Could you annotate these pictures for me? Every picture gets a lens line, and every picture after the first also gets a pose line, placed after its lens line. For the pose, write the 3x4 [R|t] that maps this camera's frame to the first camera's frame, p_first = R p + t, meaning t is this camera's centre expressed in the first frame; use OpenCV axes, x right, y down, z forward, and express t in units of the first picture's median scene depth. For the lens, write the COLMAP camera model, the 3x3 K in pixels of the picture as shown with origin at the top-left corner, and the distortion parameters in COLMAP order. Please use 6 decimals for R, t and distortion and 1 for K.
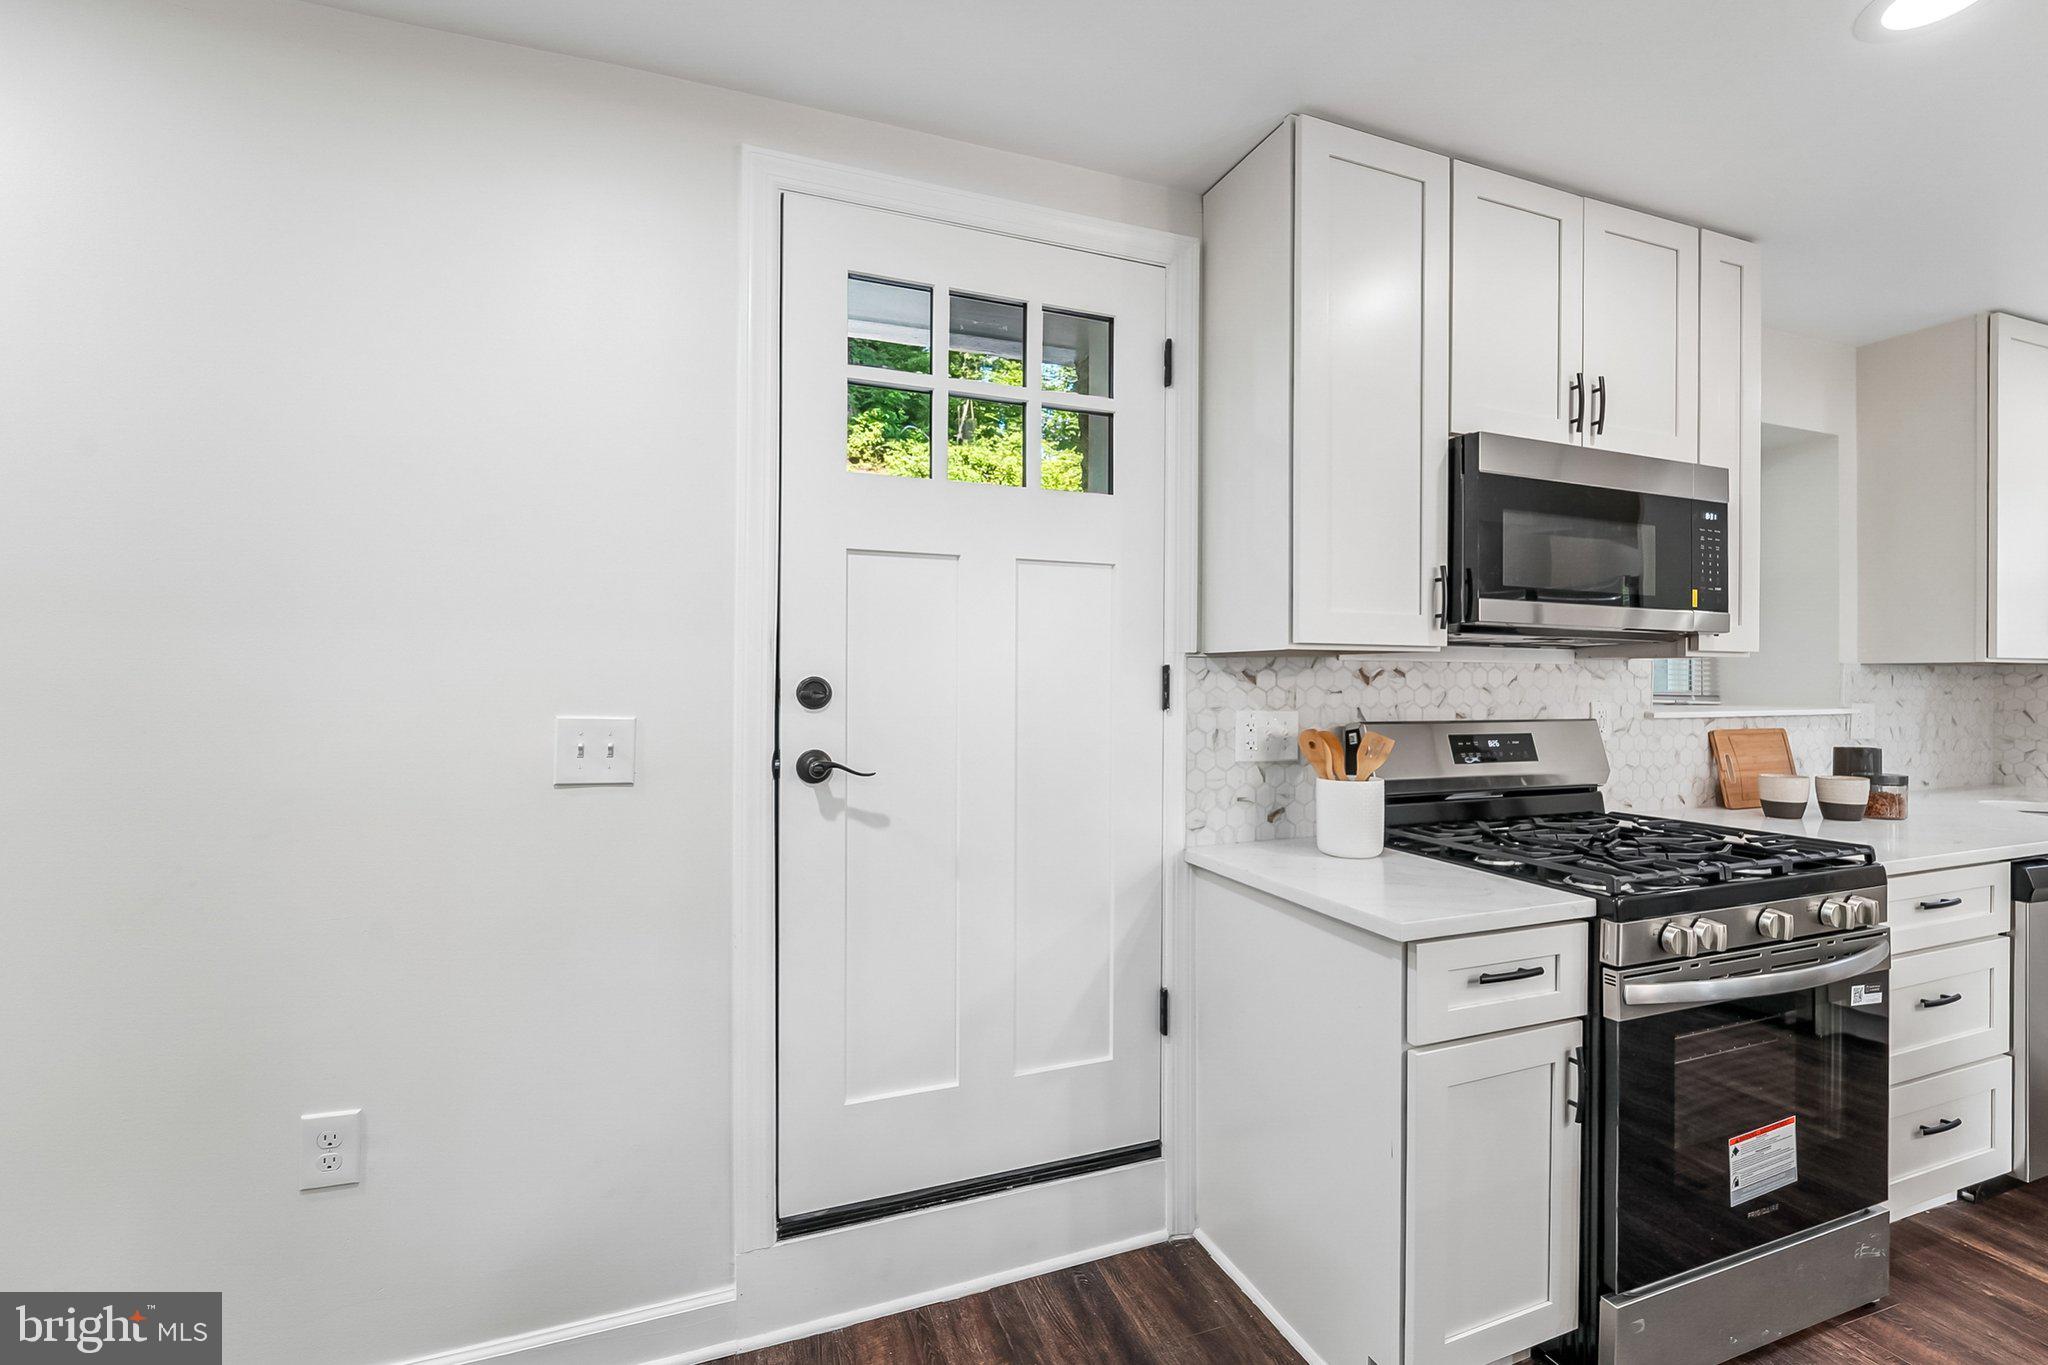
lens RADIAL K [[846.6, 0, 1042.1], [0, 846.6, 685.7], [0, 0, 1]] dist [-0.007138, 0.000294]
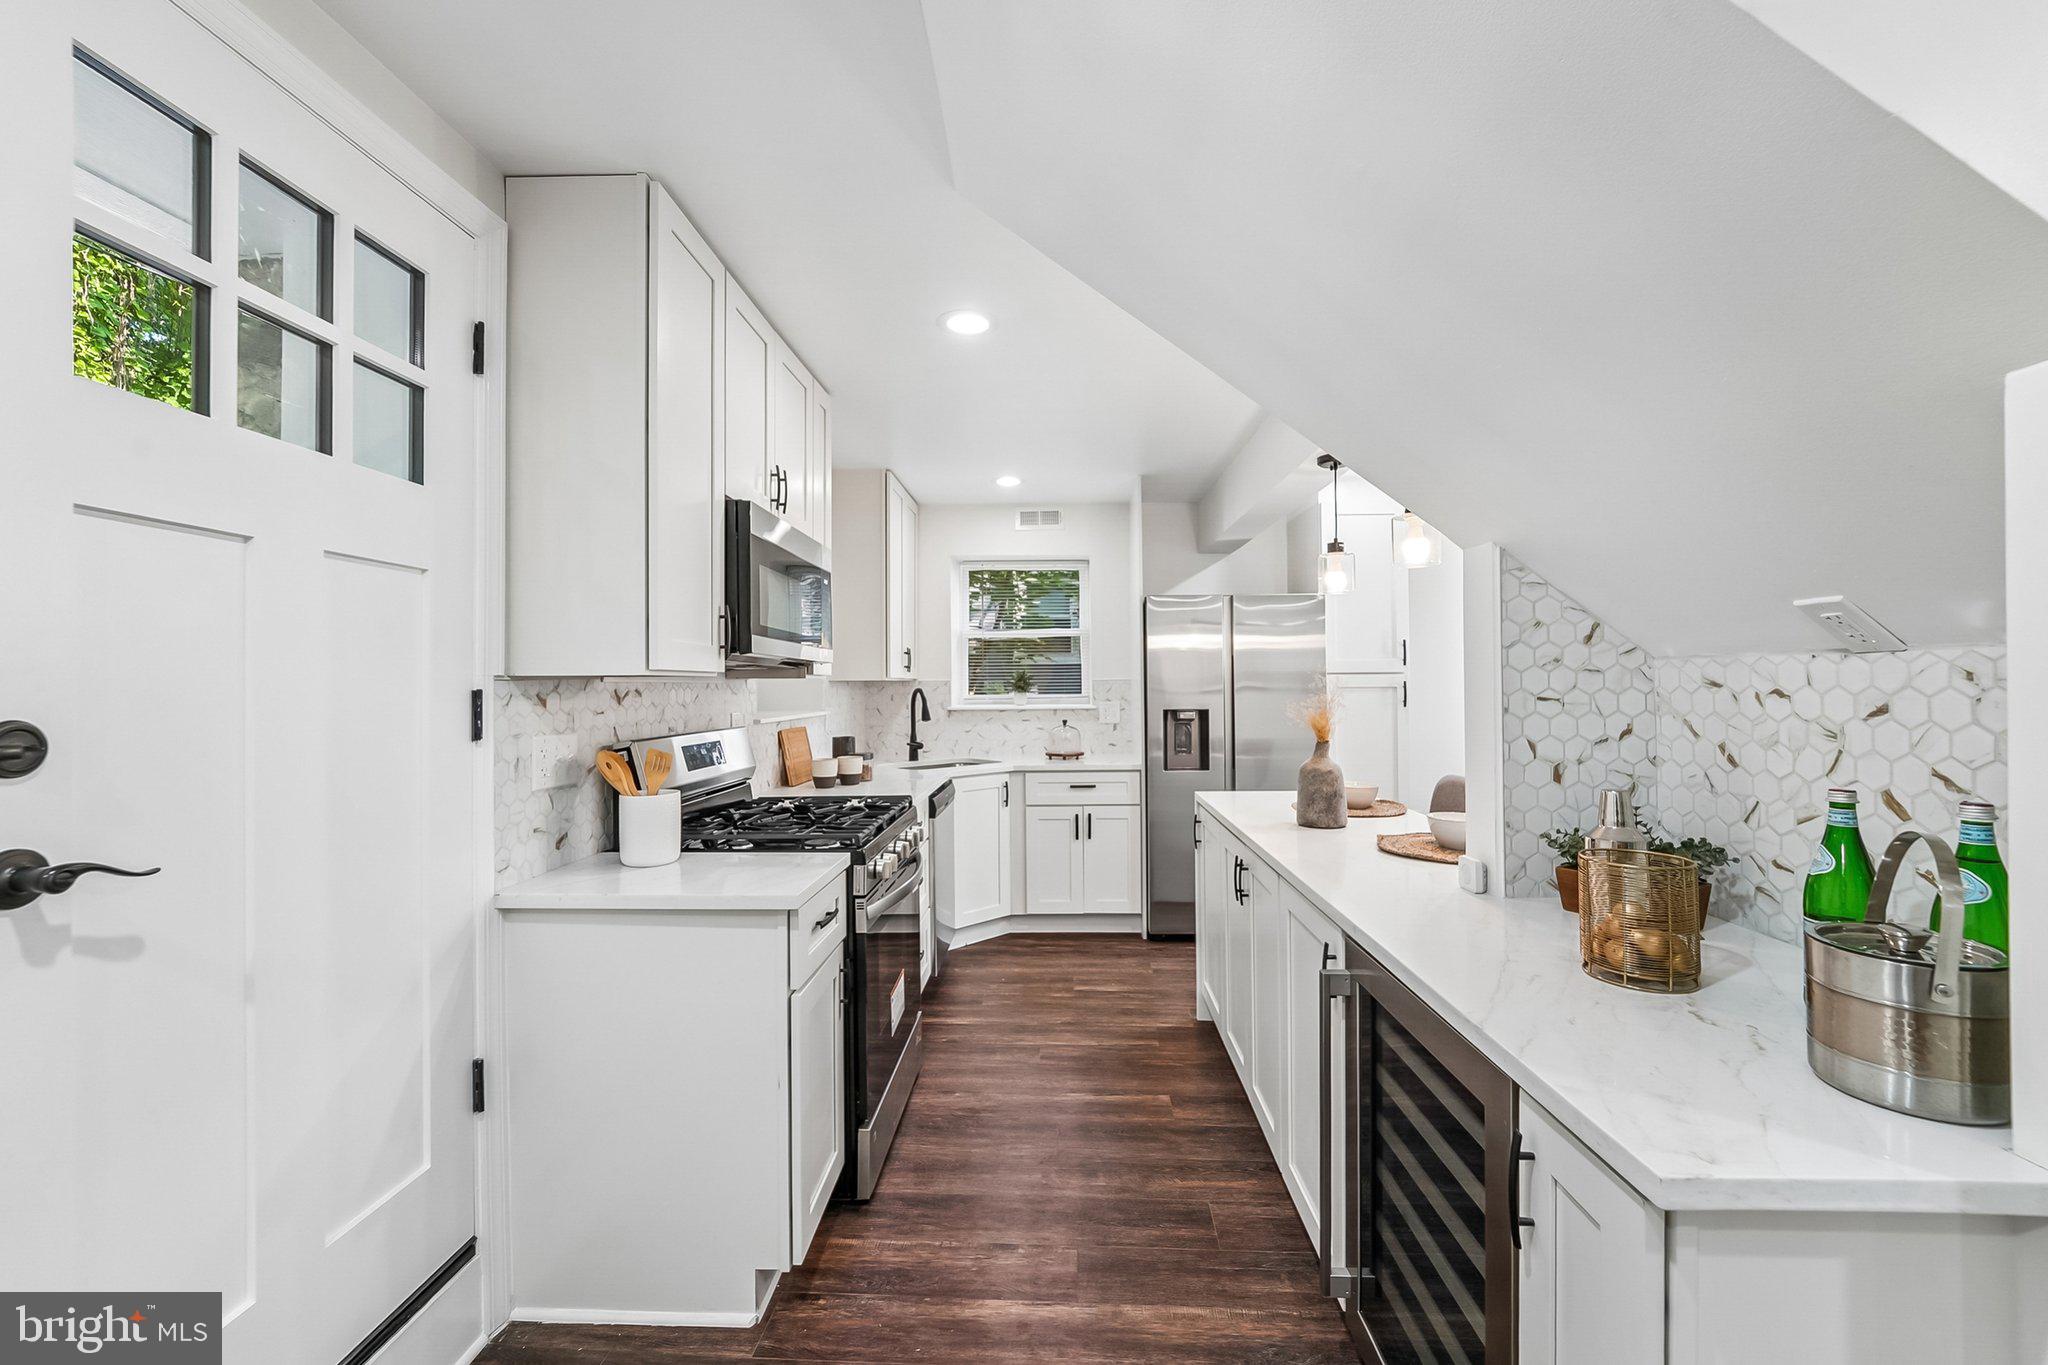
lens RADIAL K [[859.6, 0, 1037.3], [0, 859.6, 680.2], [0, 0, 1]] dist [-0.001816, -0.001181]
pose [[0.373672, 0.000645, 0.927561, -0.449107], [0.010775, 0.999929, -0.005036, -0.022616], [-0.927498, 0.011876, 0.373639, 0.121584]]
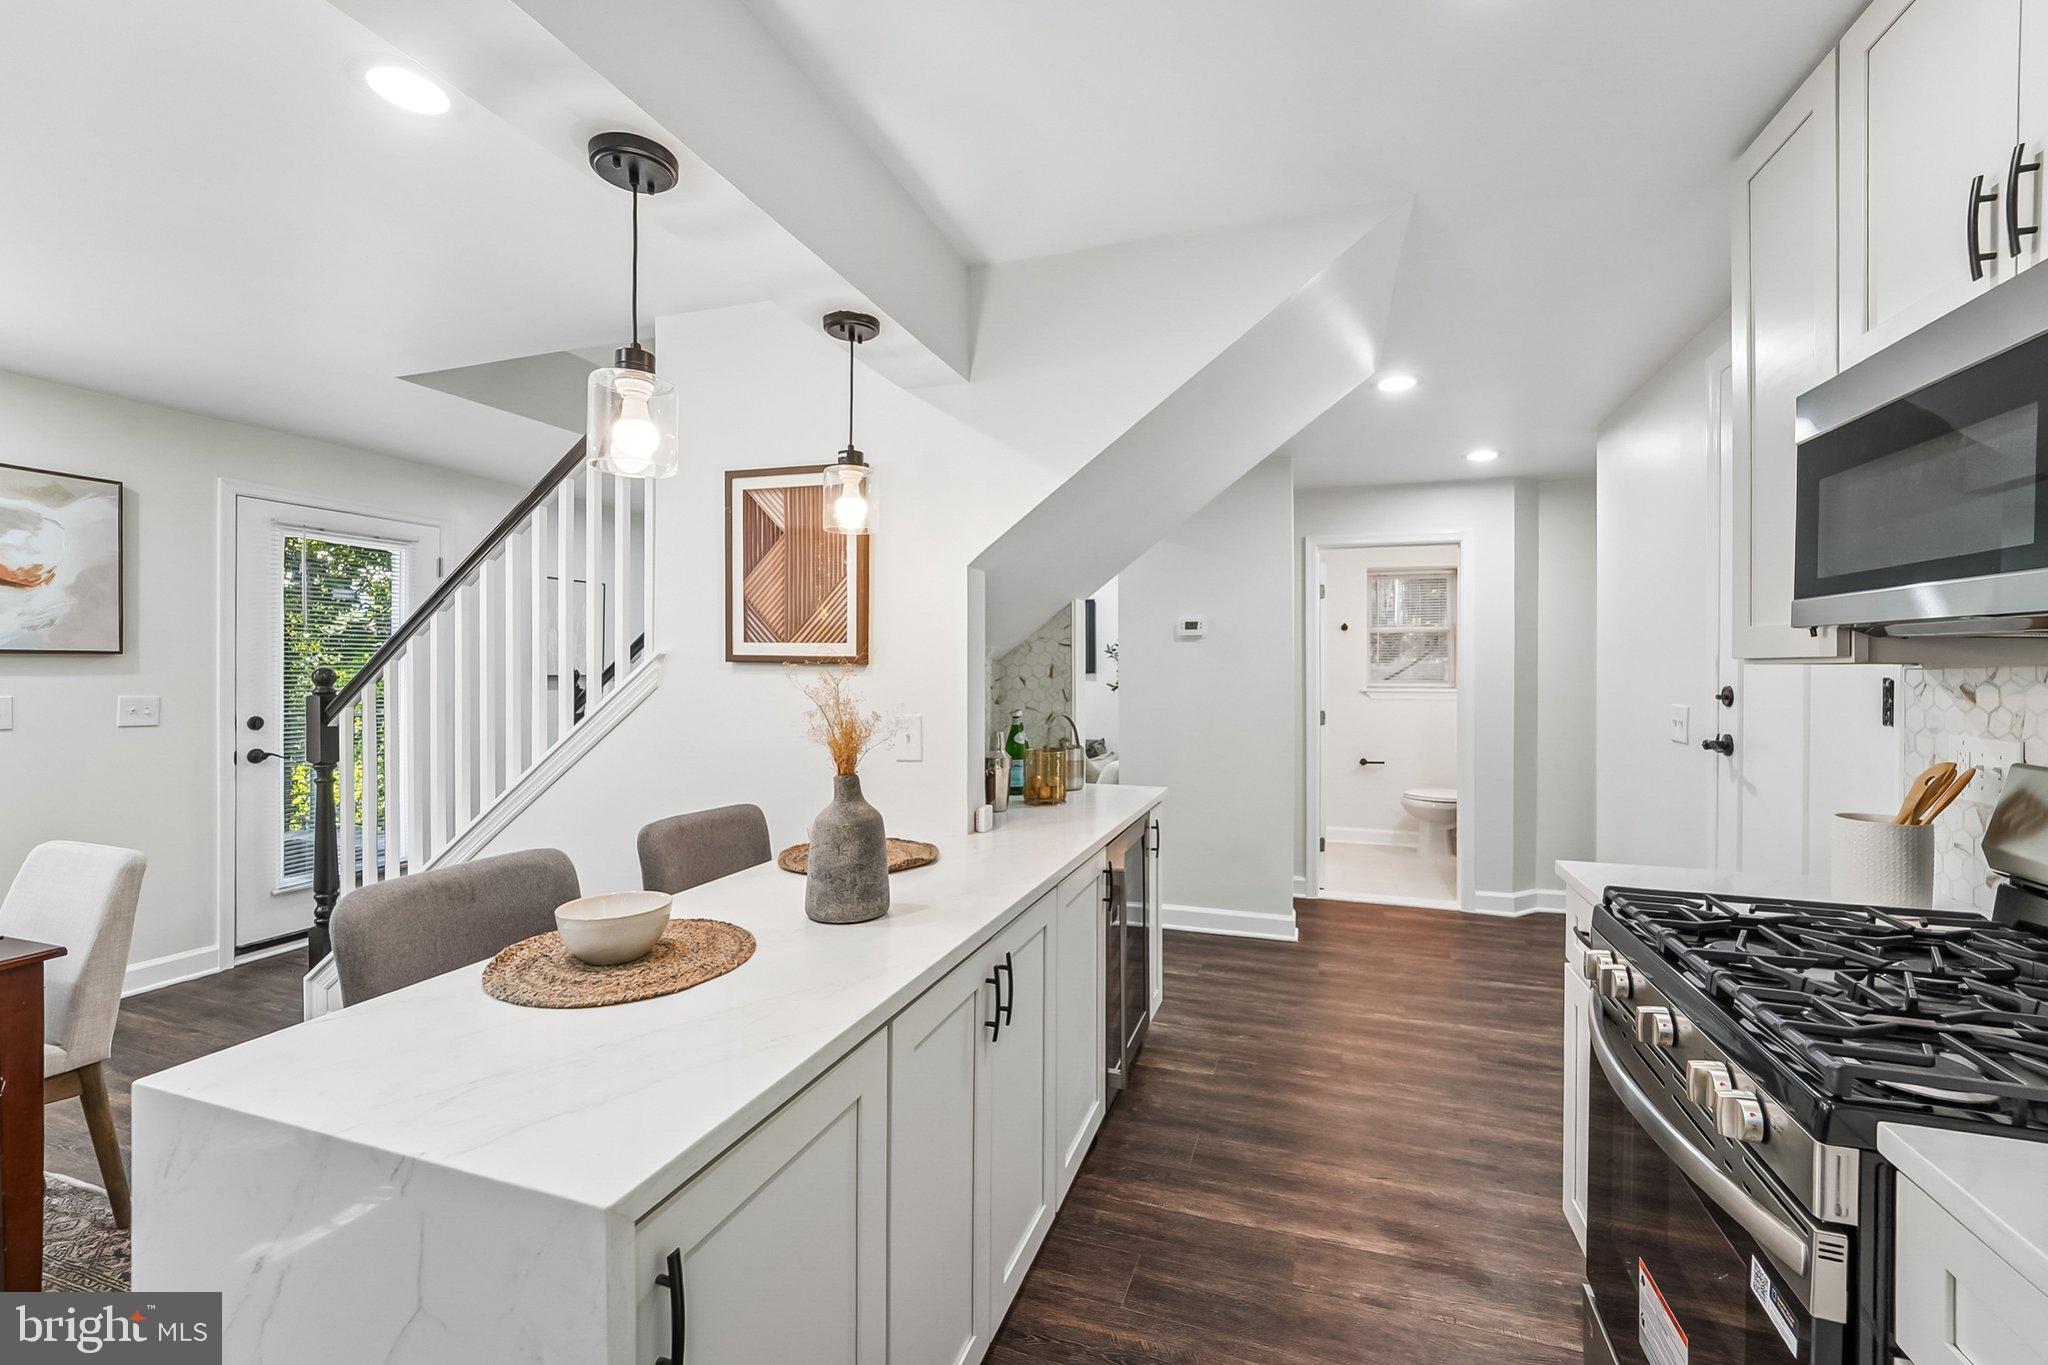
lens RADIAL K [[846.6, 0, 1035.8], [0, 846.6, 676.6], [0, 0, 1]] dist [-0.007138, 0.000294]
pose [[-0.629946, 0.002778, -0.776634, 1.417923], [-0.005705, 0.999950, 0.008205, -0.027990], [0.776618, 0.009600, -0.629898, 0.827444]]
